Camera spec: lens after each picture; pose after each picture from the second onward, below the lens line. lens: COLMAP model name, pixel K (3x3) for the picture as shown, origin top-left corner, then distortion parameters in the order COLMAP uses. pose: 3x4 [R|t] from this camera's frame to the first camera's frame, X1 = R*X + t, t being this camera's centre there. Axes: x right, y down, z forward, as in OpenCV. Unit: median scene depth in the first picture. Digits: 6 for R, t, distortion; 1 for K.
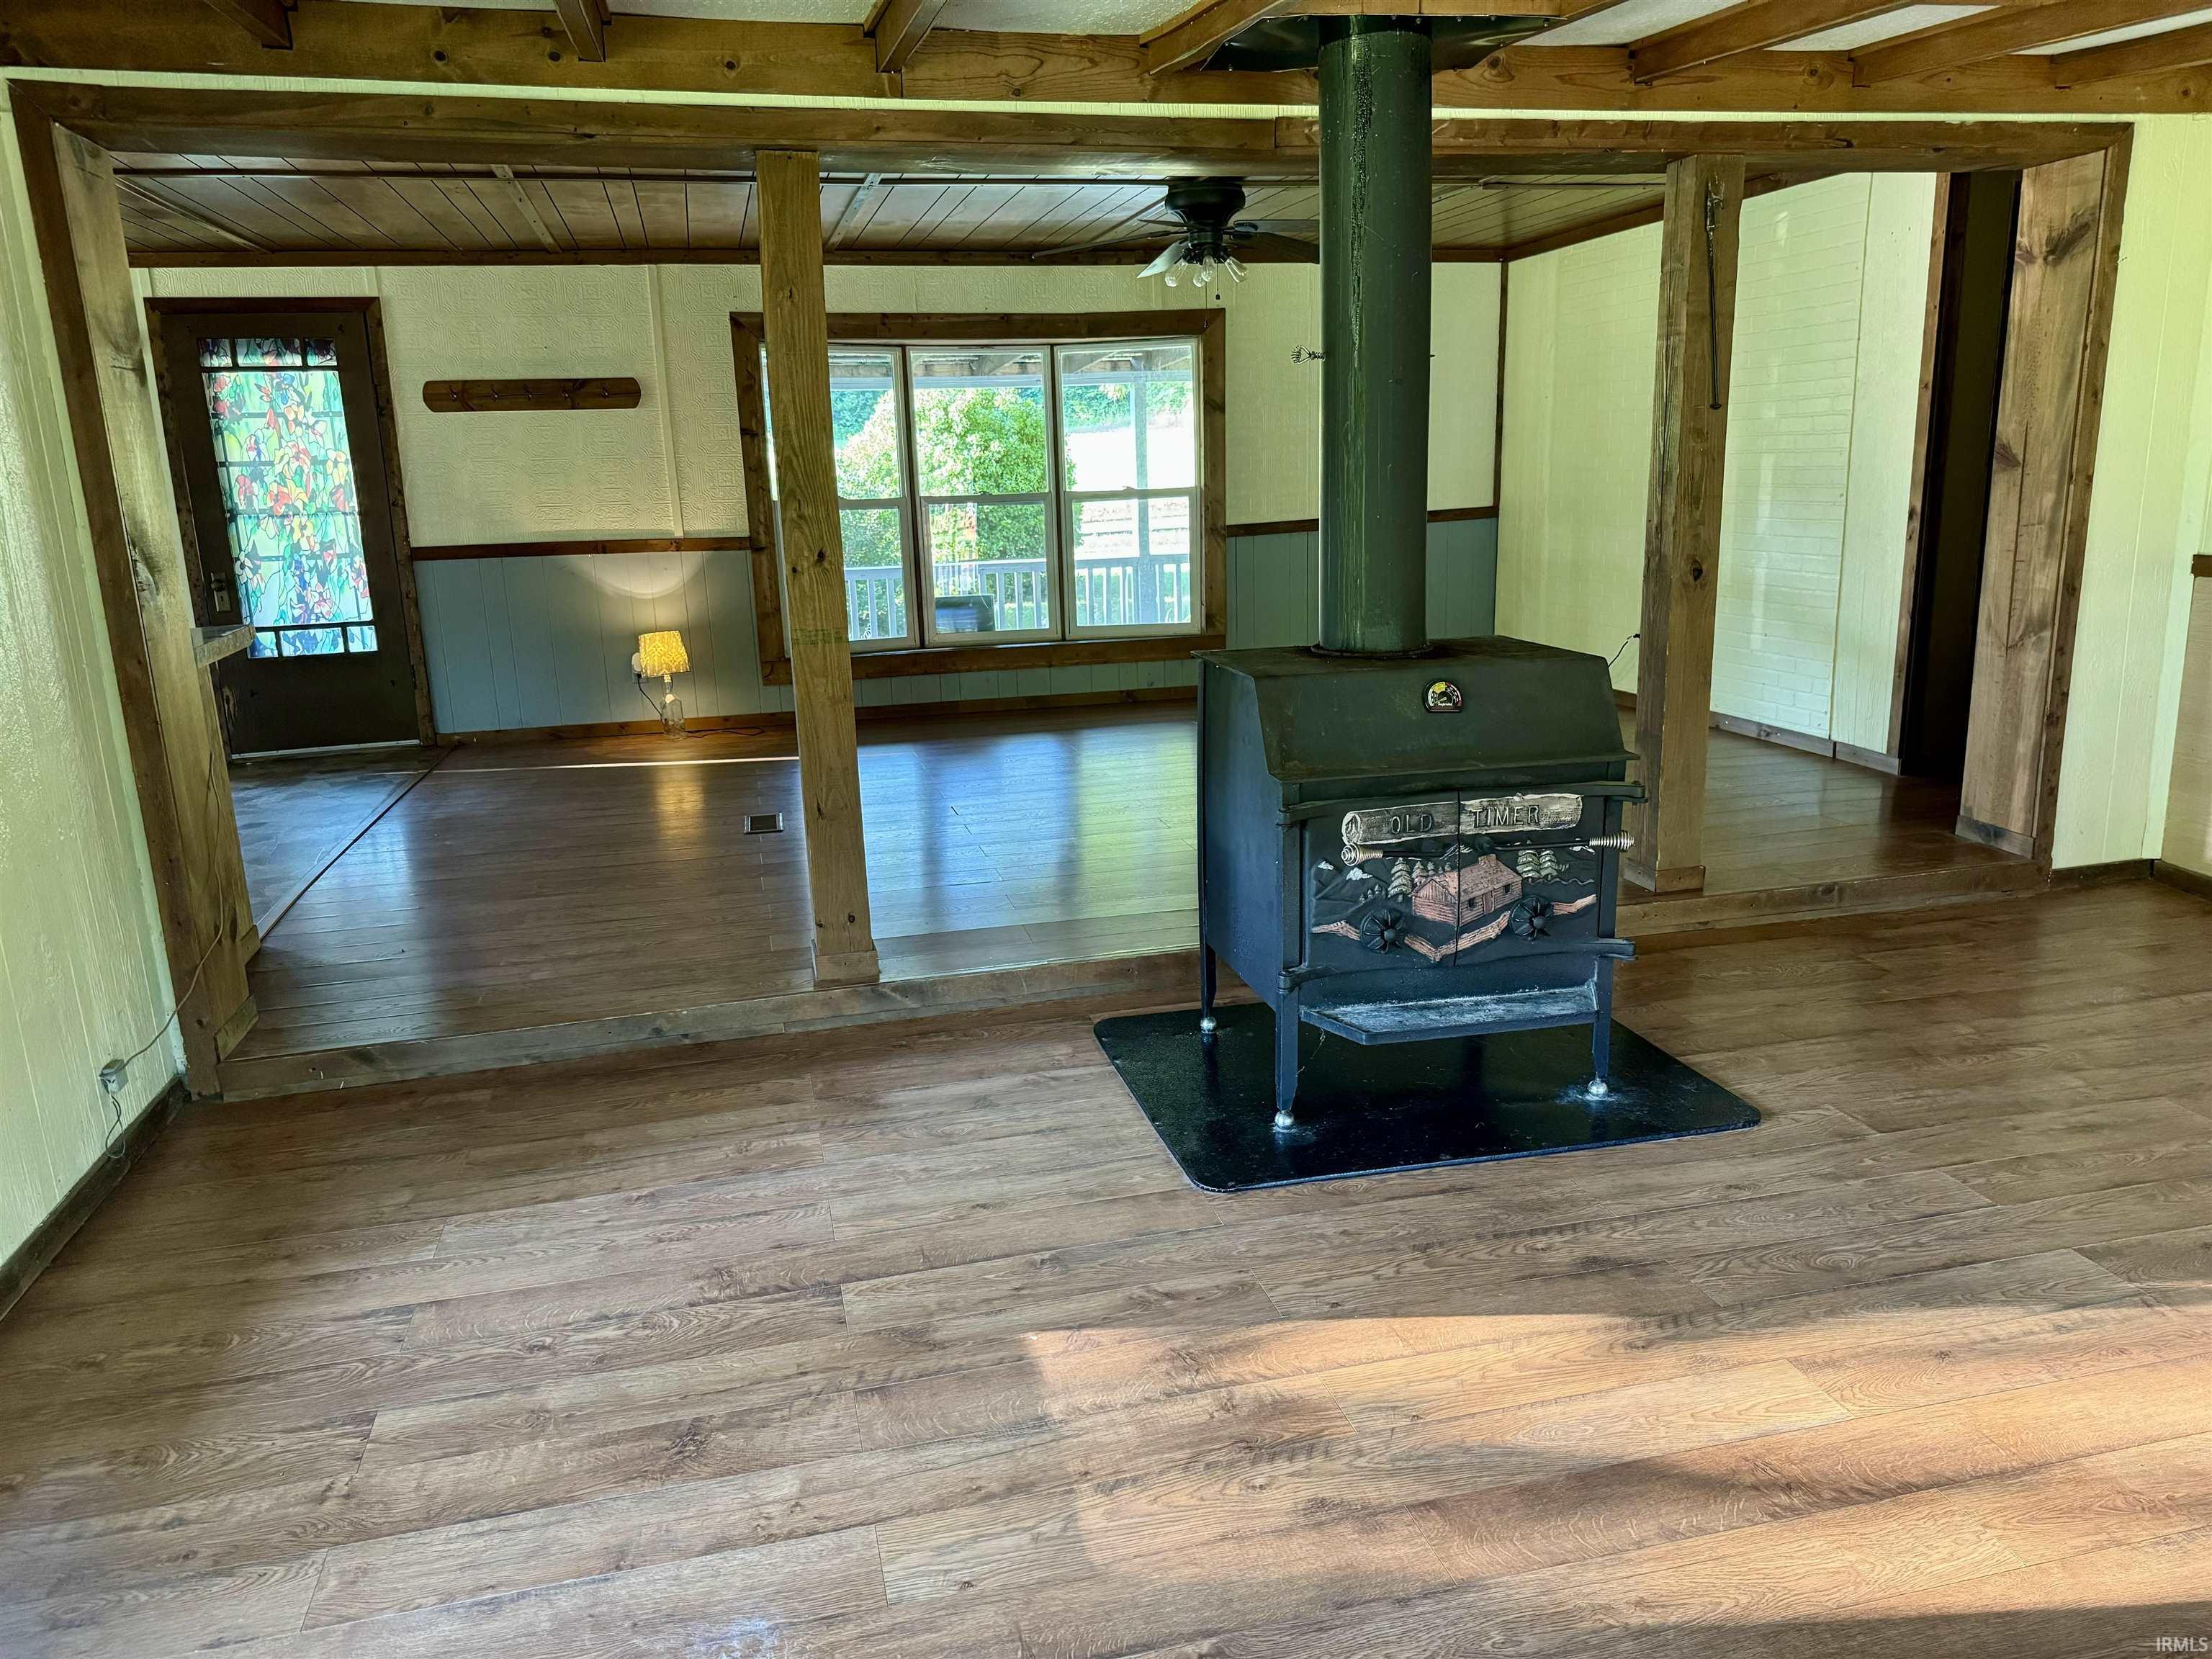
lens RADIAL K [[1555.0, 0, 1104.8], [0, 1555.0, 831.5], [0, 0, 1]] dist [-0.013608, -0.014917]
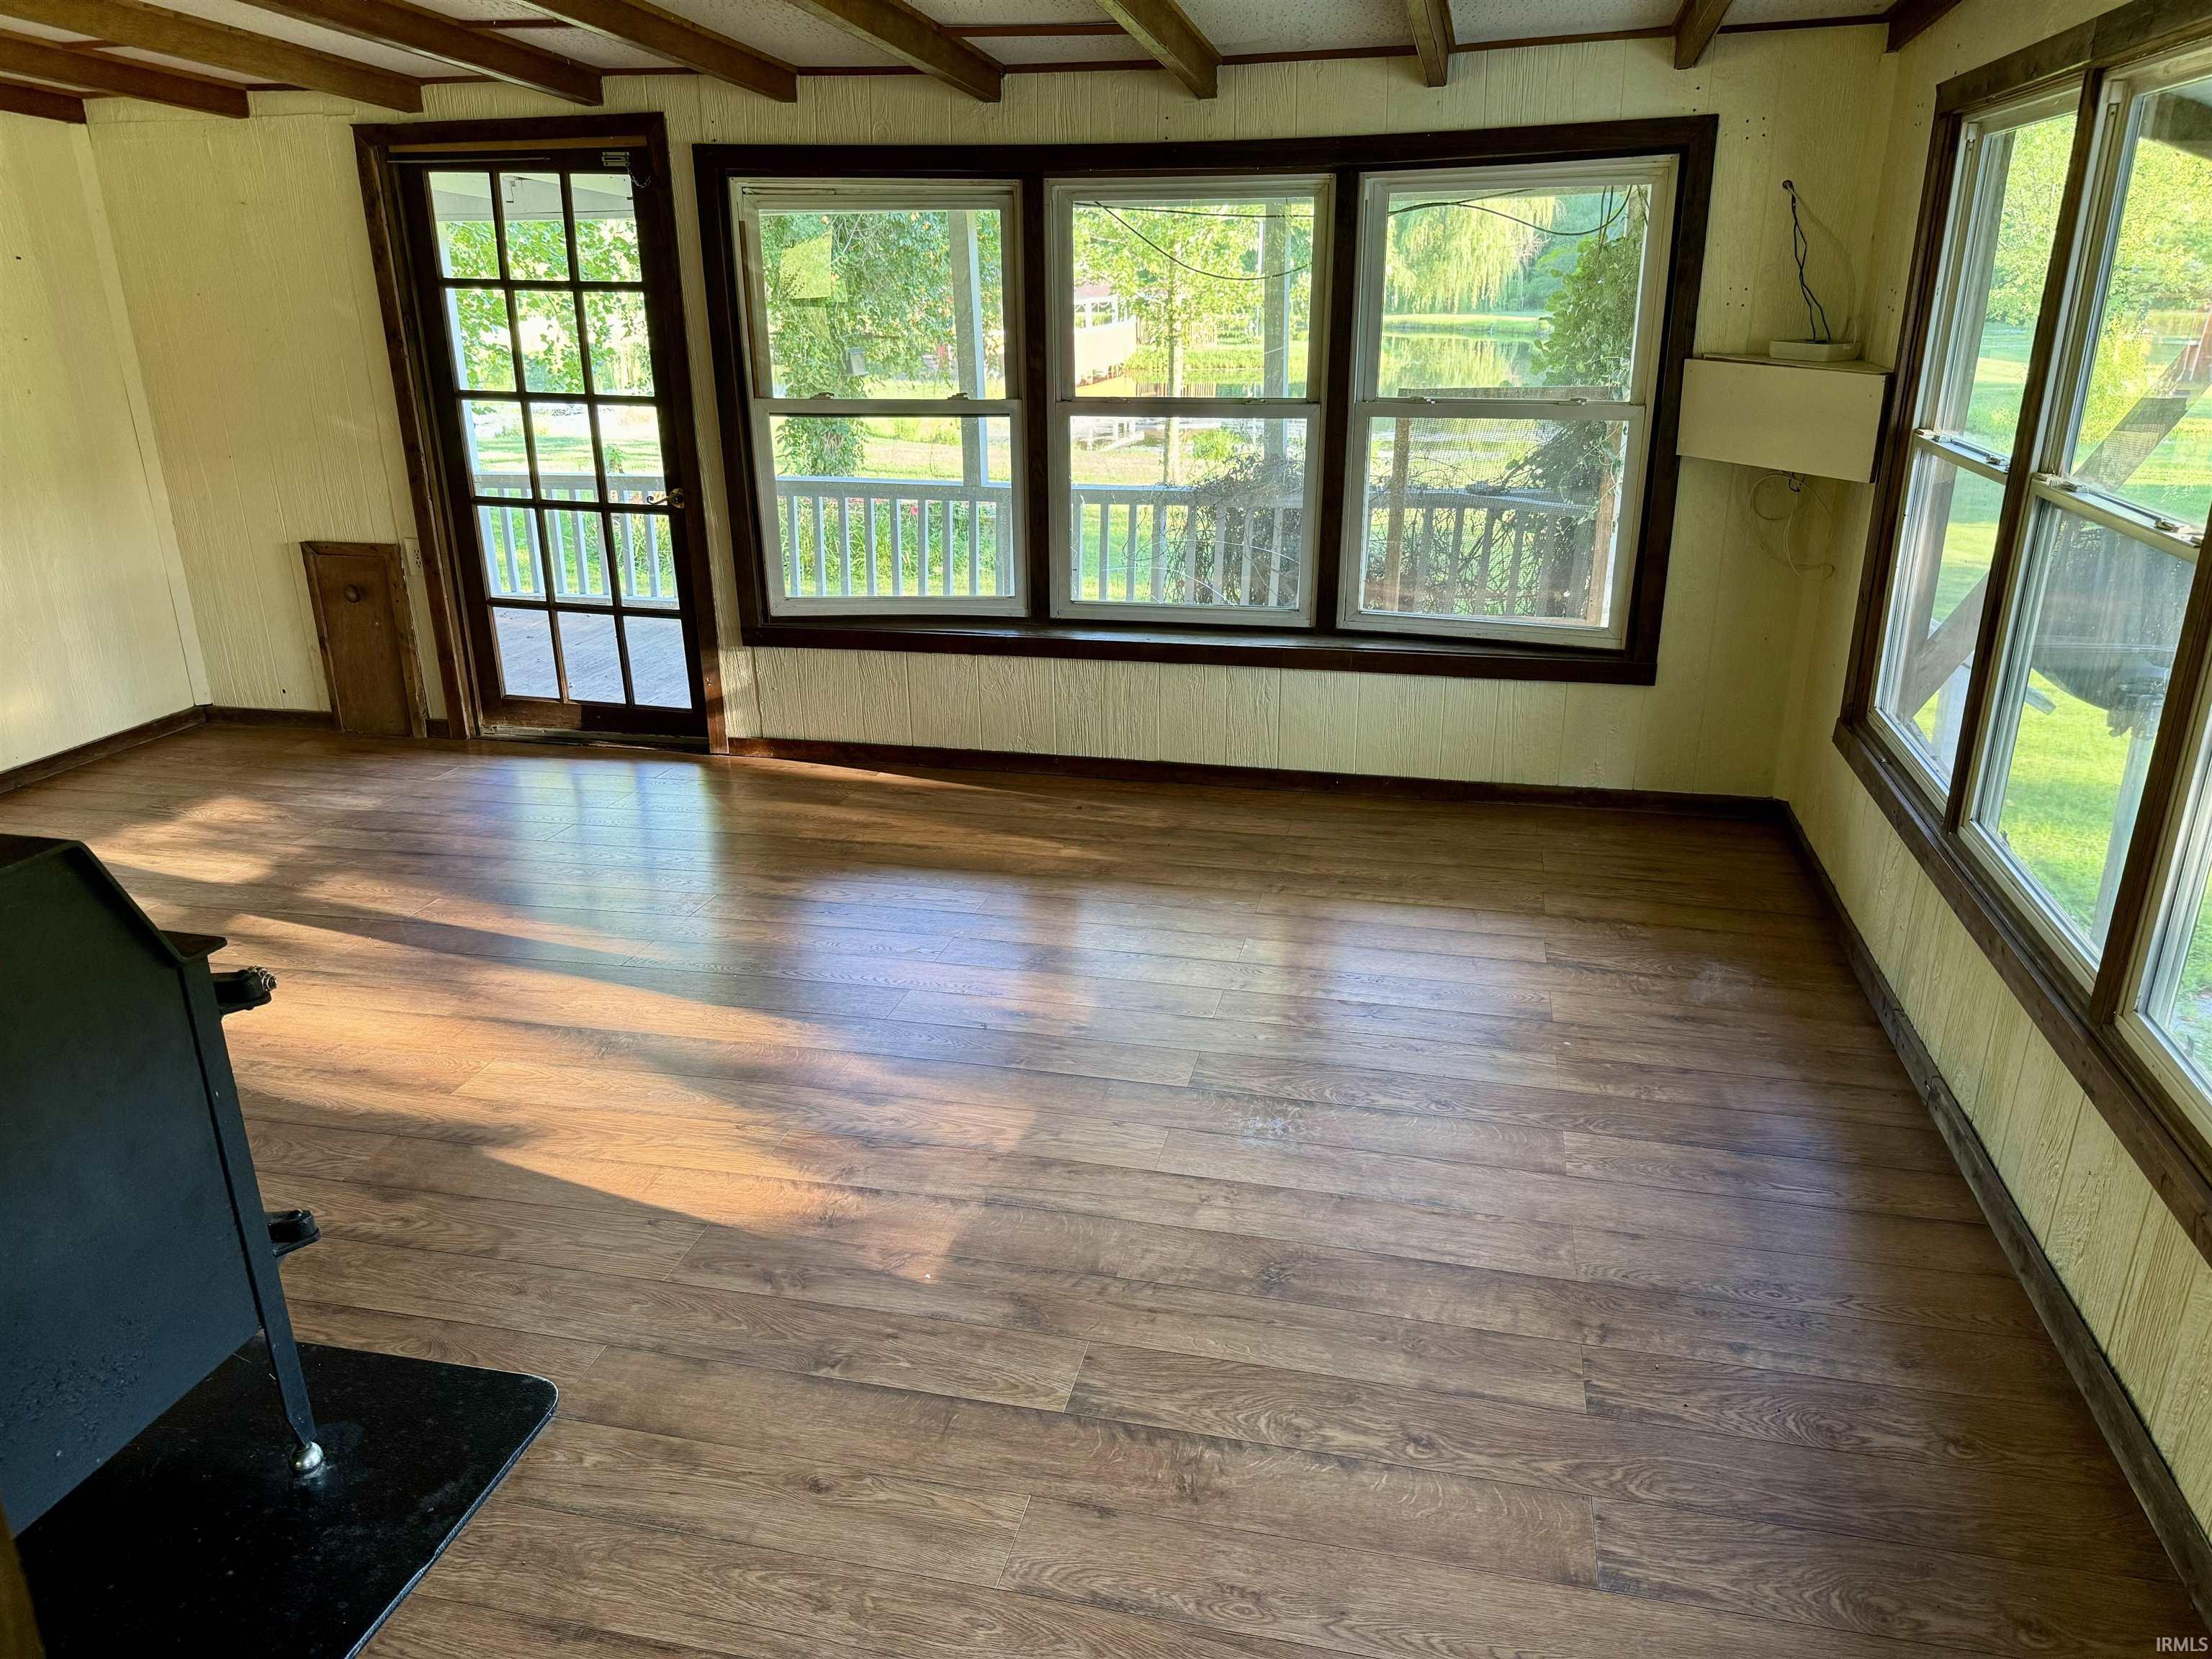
lens RADIAL K [[1555.0, 0, 1108.0], [0, 1555.0, 831.9], [0, 0, 1]] dist [-0.013608, -0.014917]
pose [[-0.893820, -0.118906, 0.432375, -0.548602], [0.134903, 0.848237, 0.512148, -0.409711], [-0.427654, 0.516097, -0.742130, 1.557064]]
